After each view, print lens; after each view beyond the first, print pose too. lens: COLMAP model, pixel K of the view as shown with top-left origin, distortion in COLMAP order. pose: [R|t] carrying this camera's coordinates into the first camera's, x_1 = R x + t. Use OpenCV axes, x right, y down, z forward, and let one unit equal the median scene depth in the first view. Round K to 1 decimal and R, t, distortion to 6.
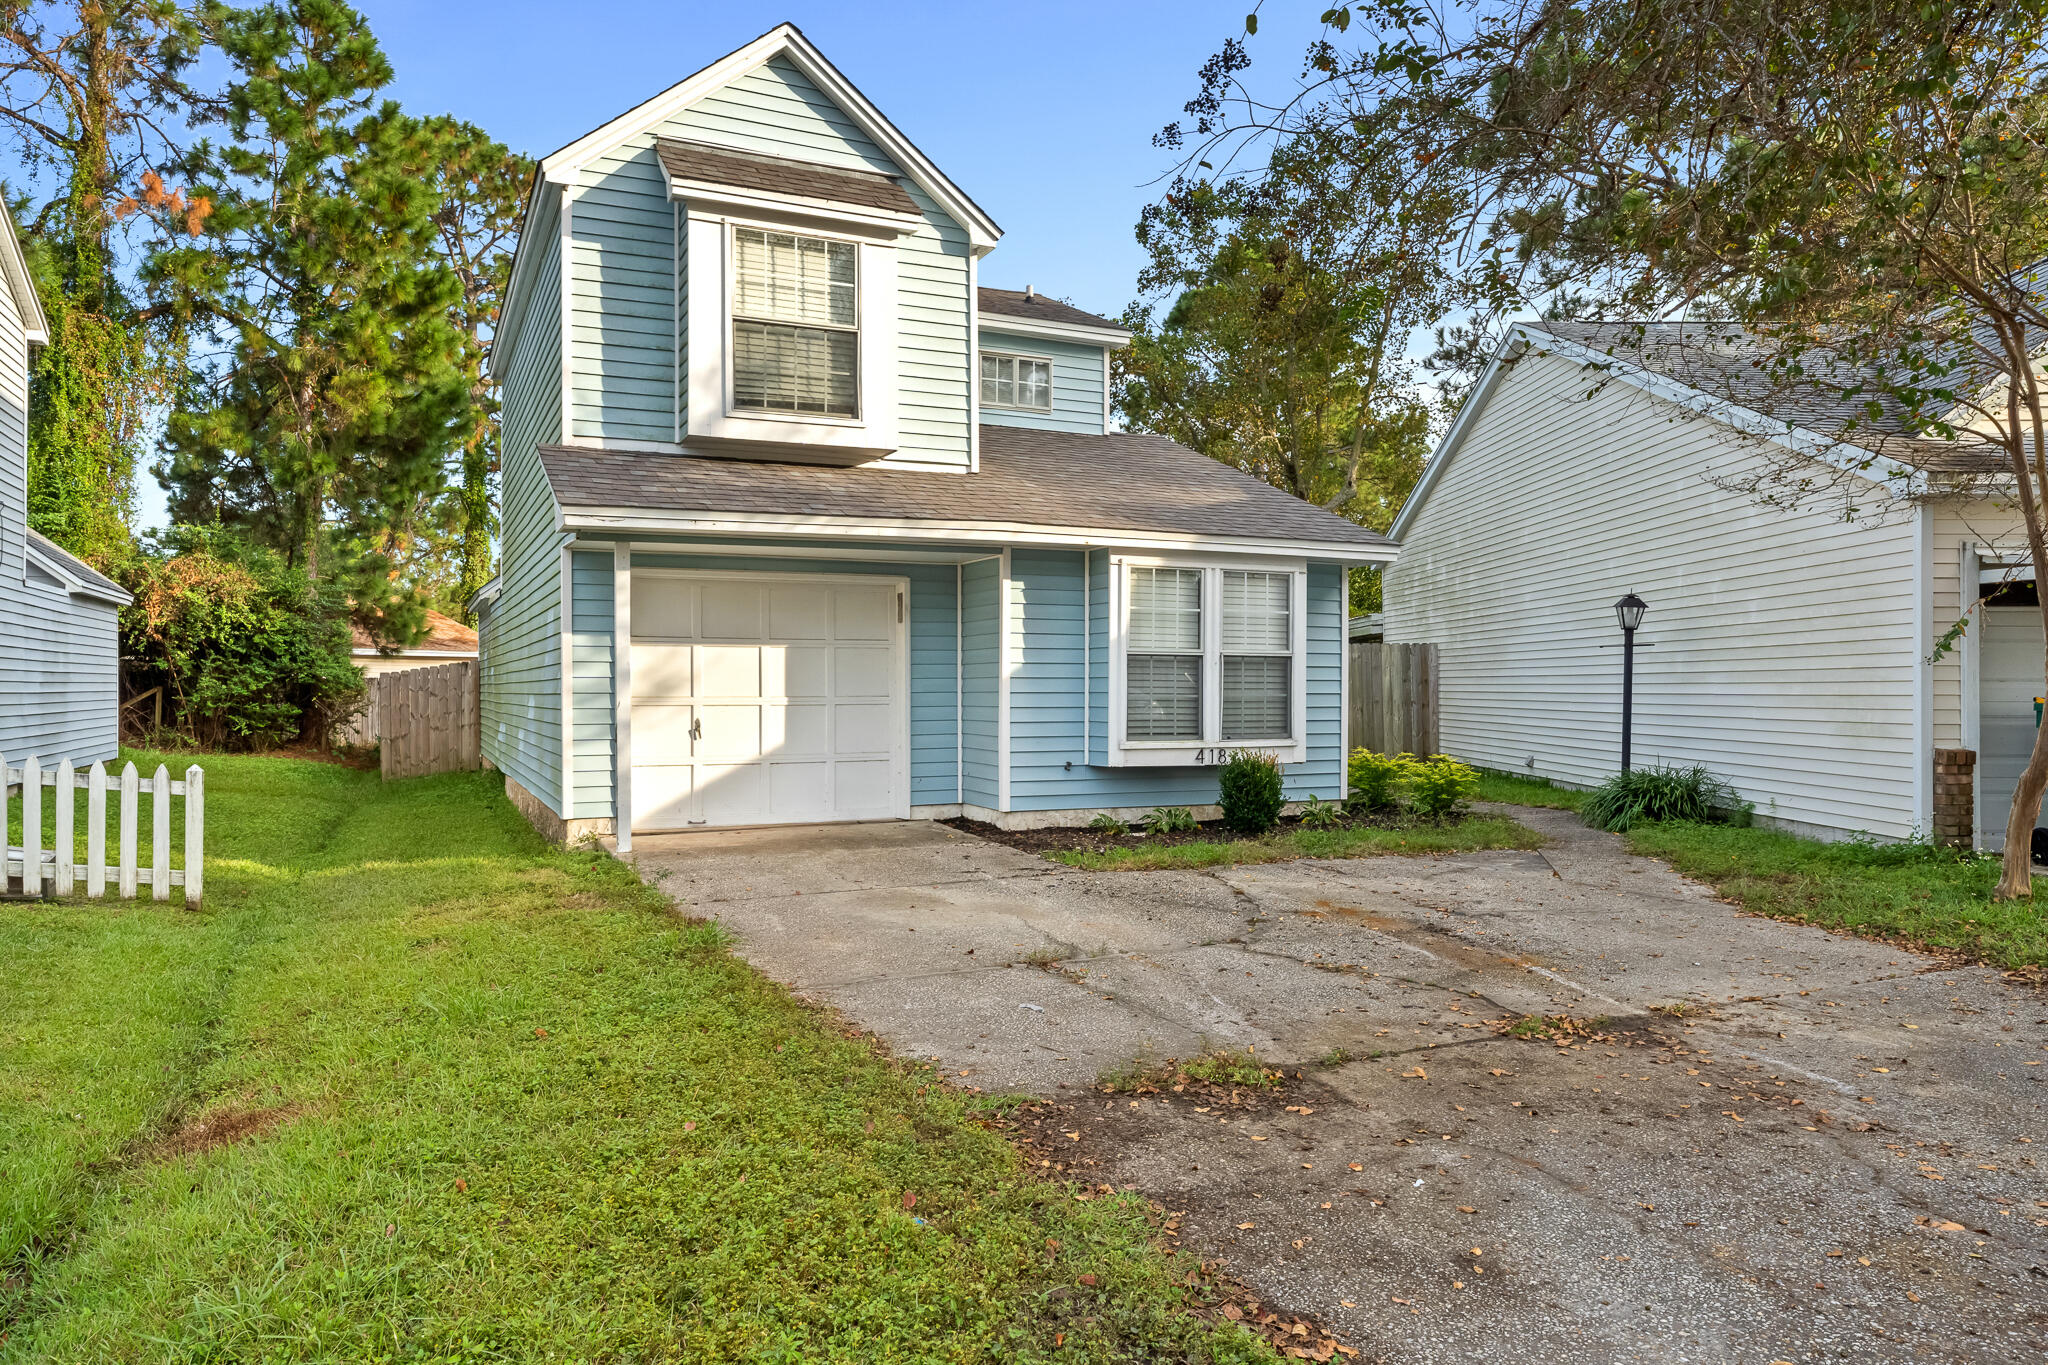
lens RADIAL K [[1354.4, 0, 1024.3], [0, 1354.4, 687.2], [0, 0, 1]] dist [-0.000230, -0.000509]
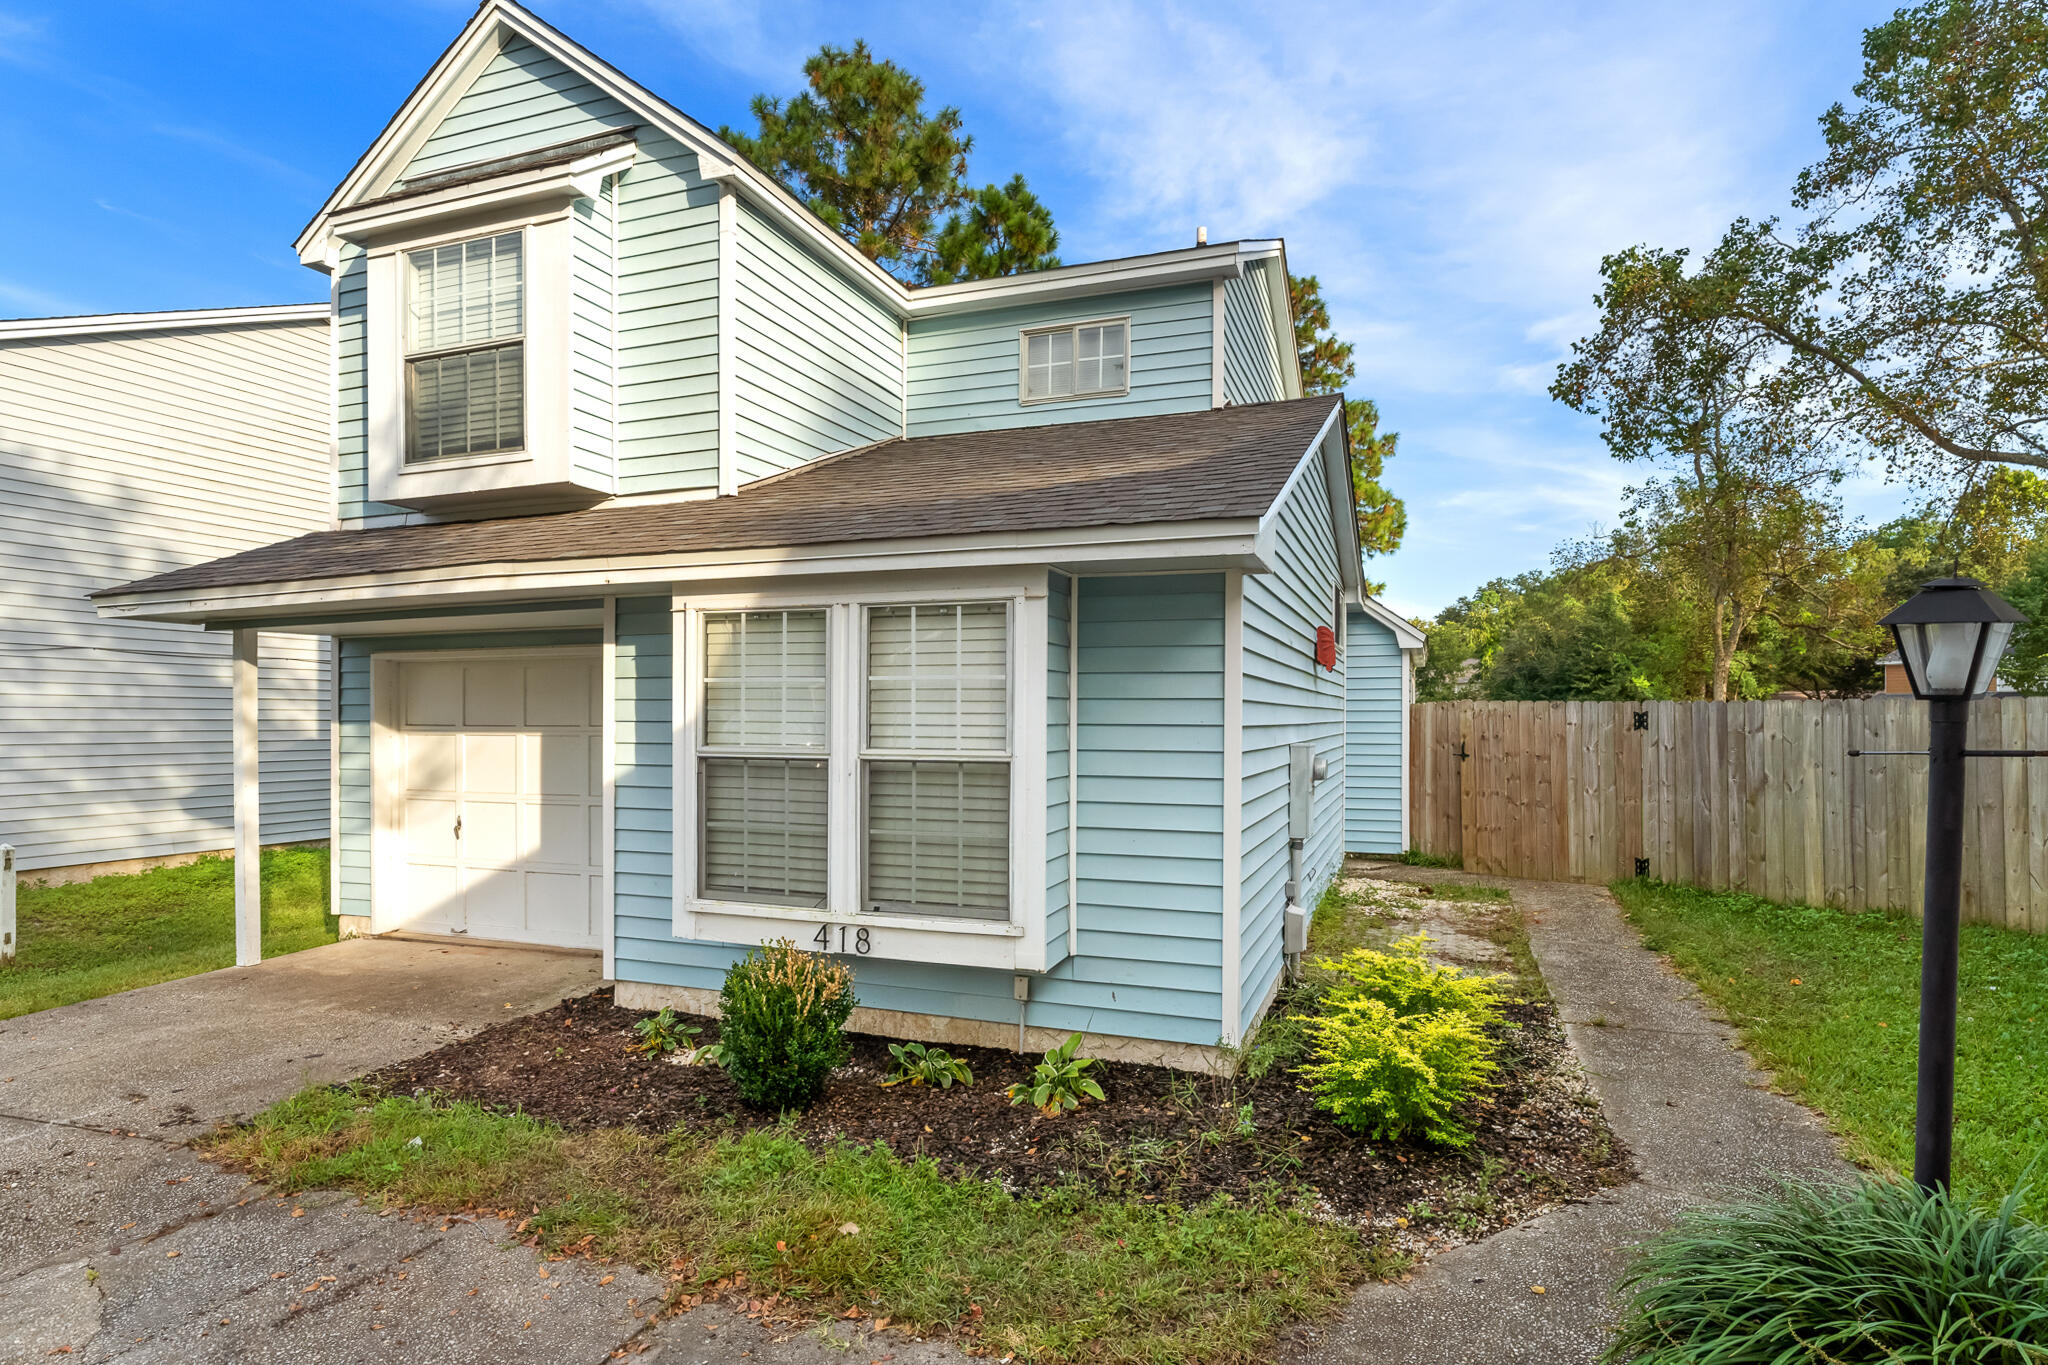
lens RADIAL K [[1074.0, 0, 986.7], [0, 1074.0, 720.2], [0, 0, 1]] dist [-0.000326, 0.000246]
pose [[0.697791, 0.002495, -0.716297, 0.502533], [-0.001532, 0.999997, 0.001991, -0.041037], [0.716300, -0.000291, 0.697793, 0.738494]]
